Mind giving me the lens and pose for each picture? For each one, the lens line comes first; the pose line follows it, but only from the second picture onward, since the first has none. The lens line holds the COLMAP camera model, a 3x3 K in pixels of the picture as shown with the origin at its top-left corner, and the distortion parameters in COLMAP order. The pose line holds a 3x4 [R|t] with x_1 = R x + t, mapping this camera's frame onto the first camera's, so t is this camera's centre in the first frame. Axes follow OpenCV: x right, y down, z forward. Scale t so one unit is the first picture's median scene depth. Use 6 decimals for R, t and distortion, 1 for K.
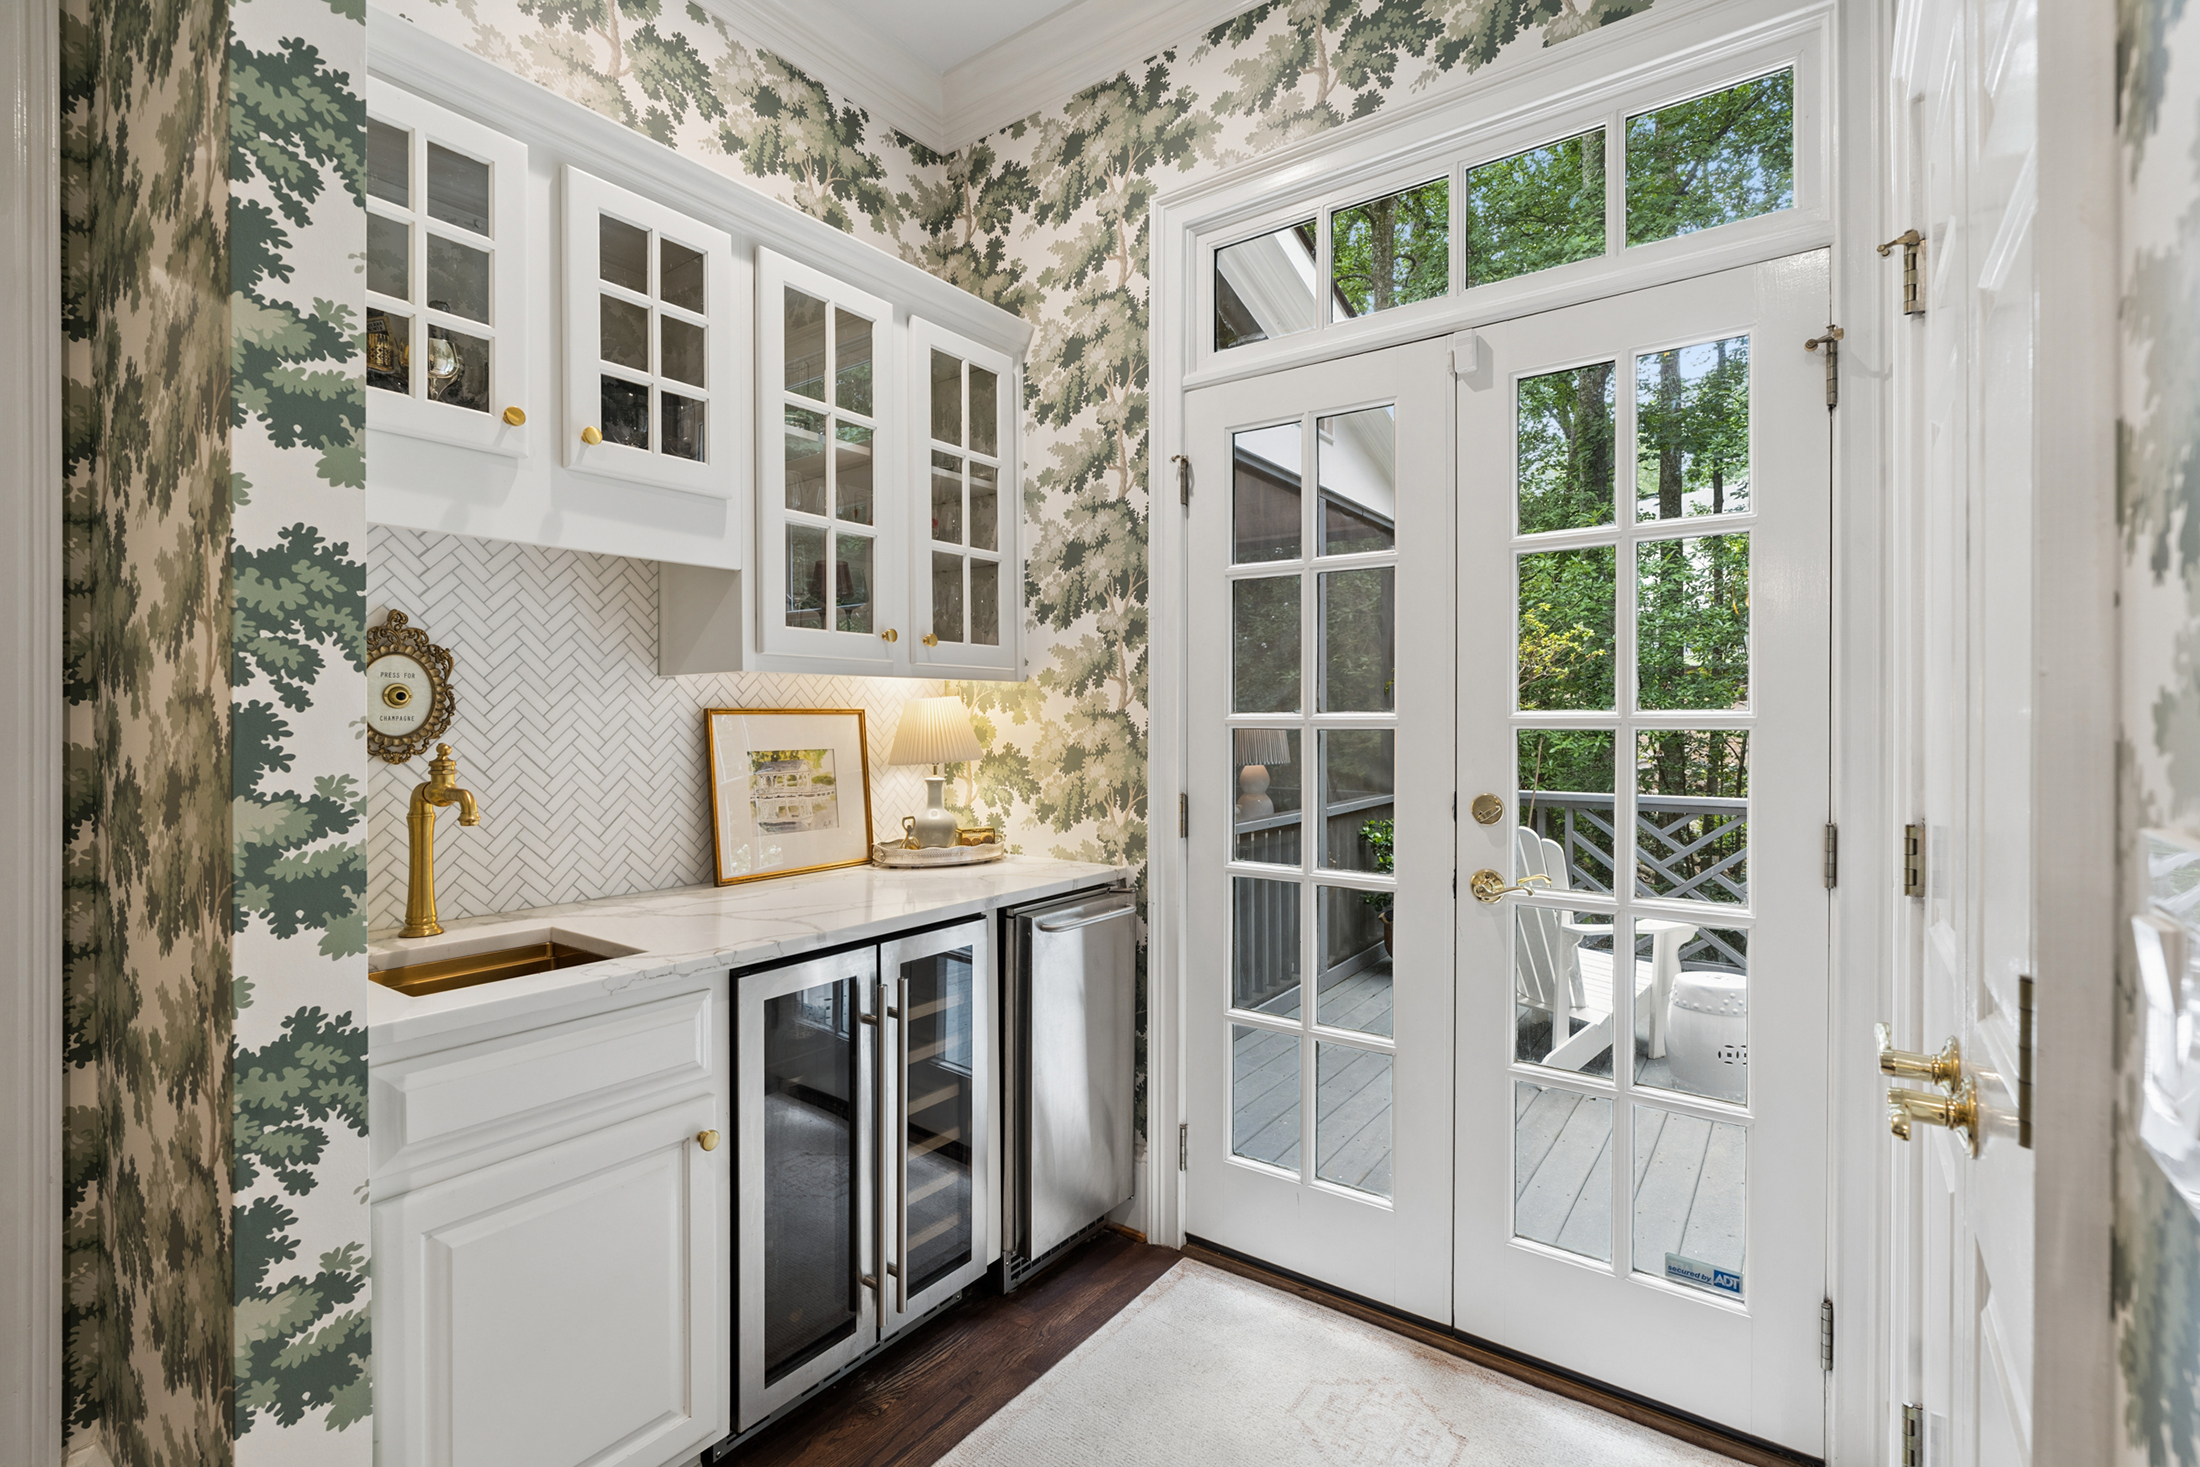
lens RADIAL K [[997.5, 0, 1093.6], [0, 997.5, 725.2], [0, 0, 1]] dist [-0.002878, -0.000018]
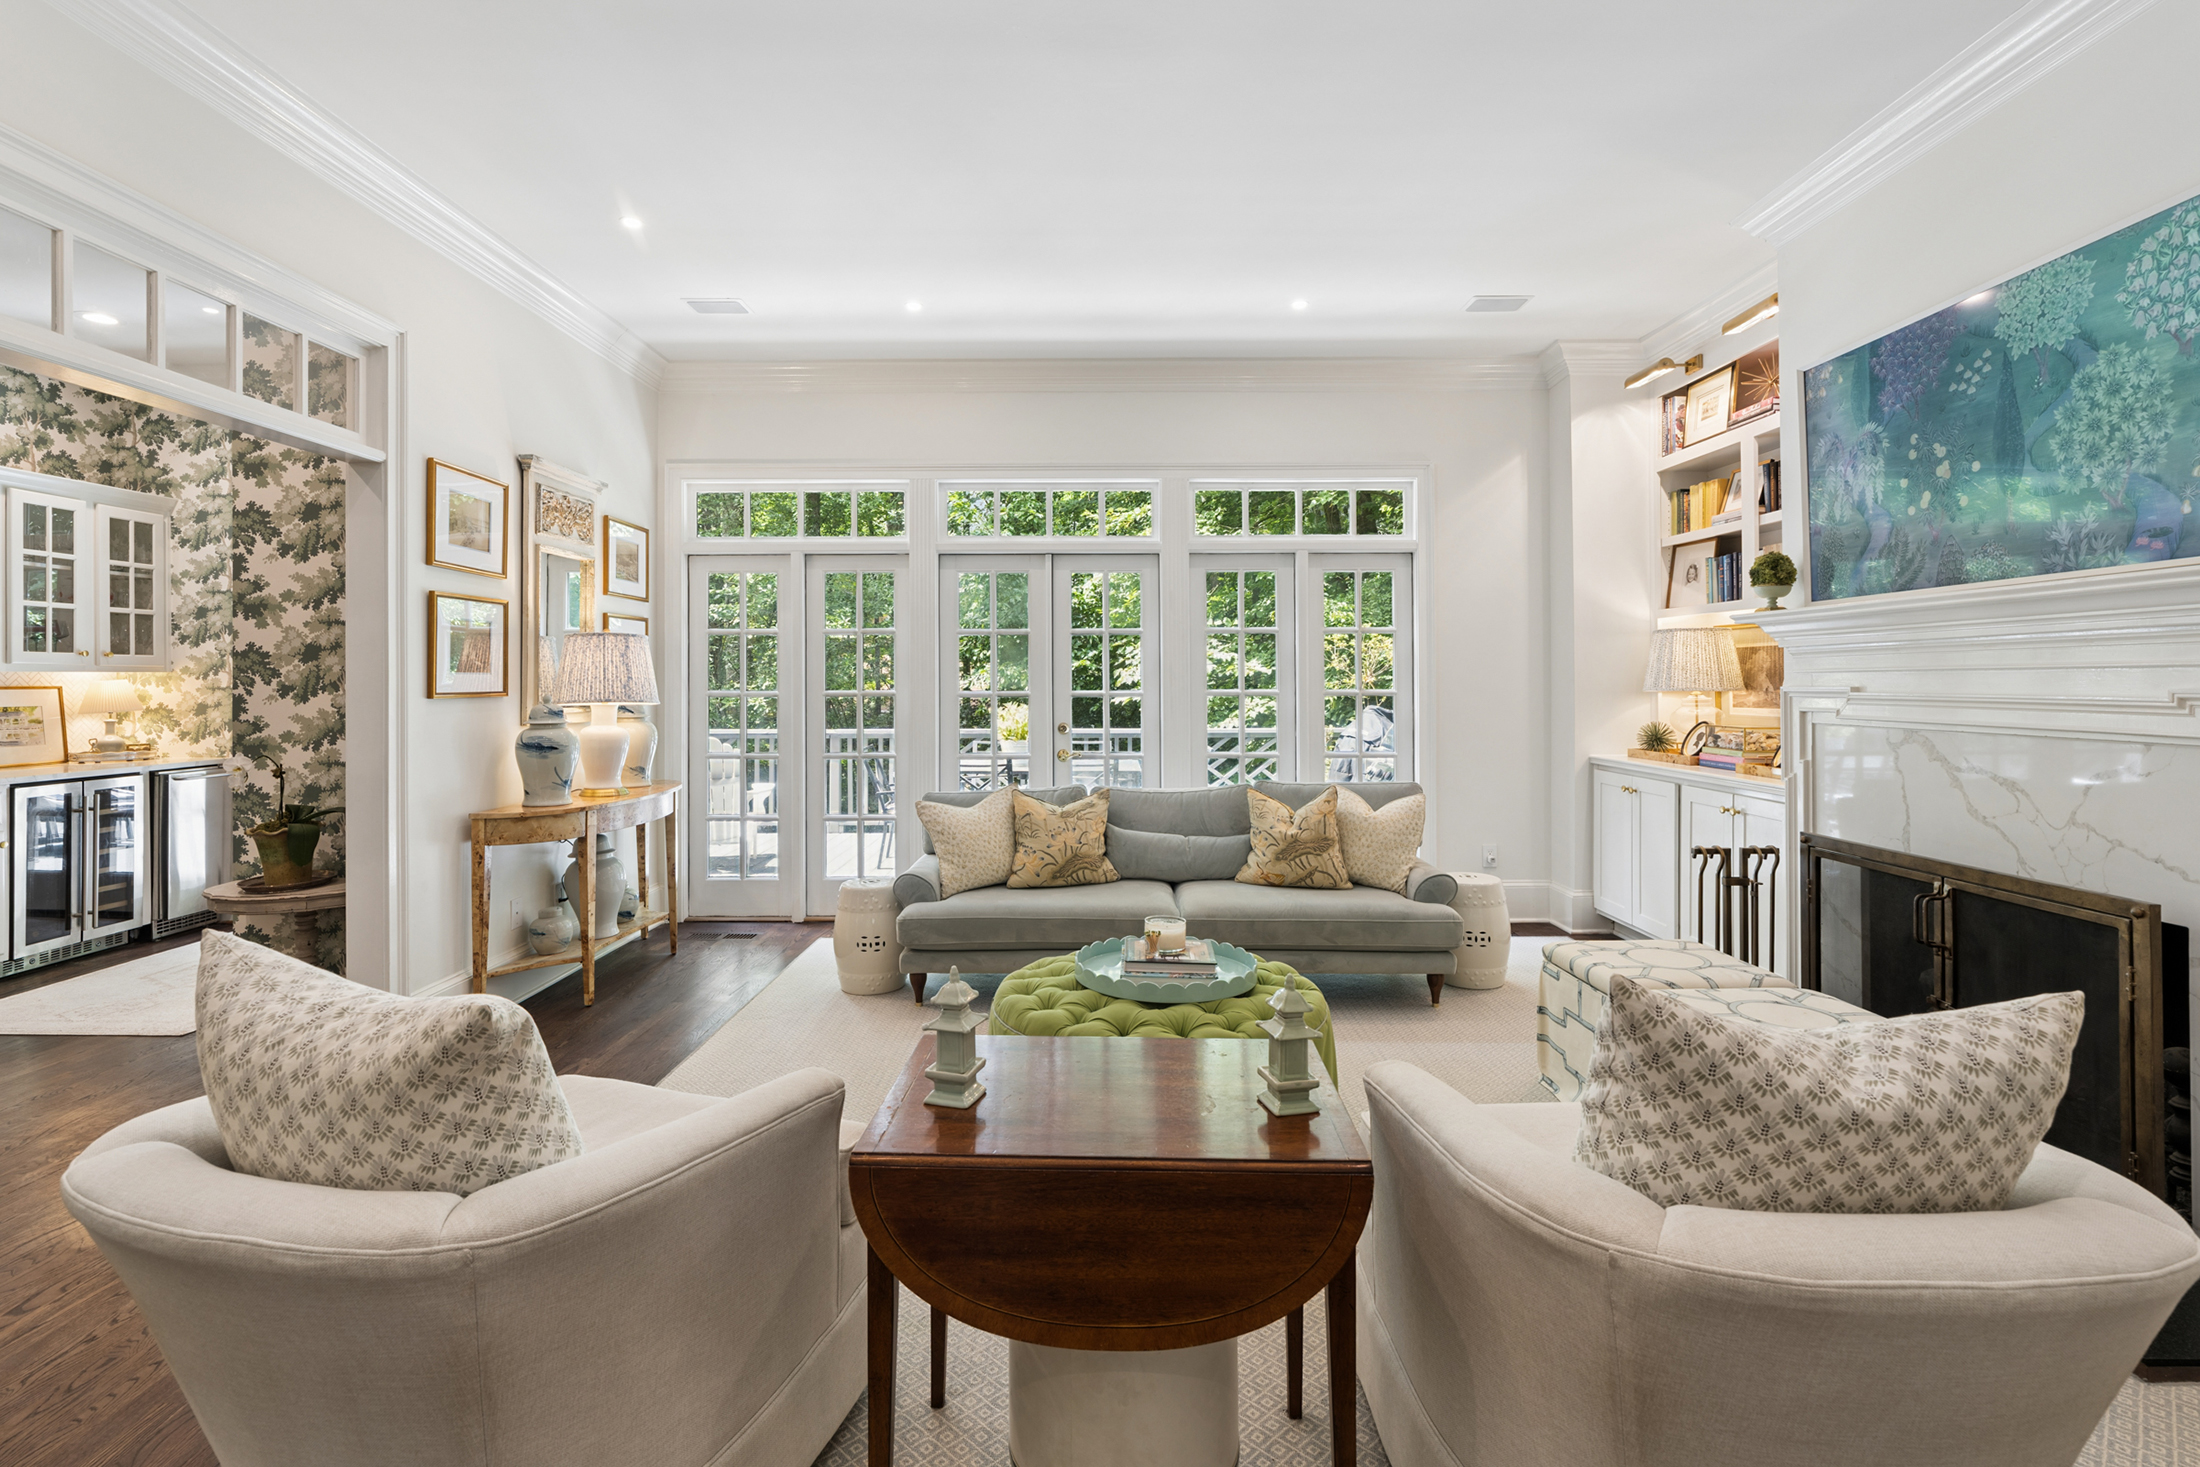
lens RADIAL K [[1018.3, 0, 1098.7], [0, 1018.3, 676.5], [0, 0, 1]] dist [-0.001174, 0.000896]
pose [[0.808045, 0.001858, 0.589118, 0.248670], [0.004421, 0.999948, -0.009217, -0.007484], [-0.589104, 0.010052, 0.807994, -1.884972]]
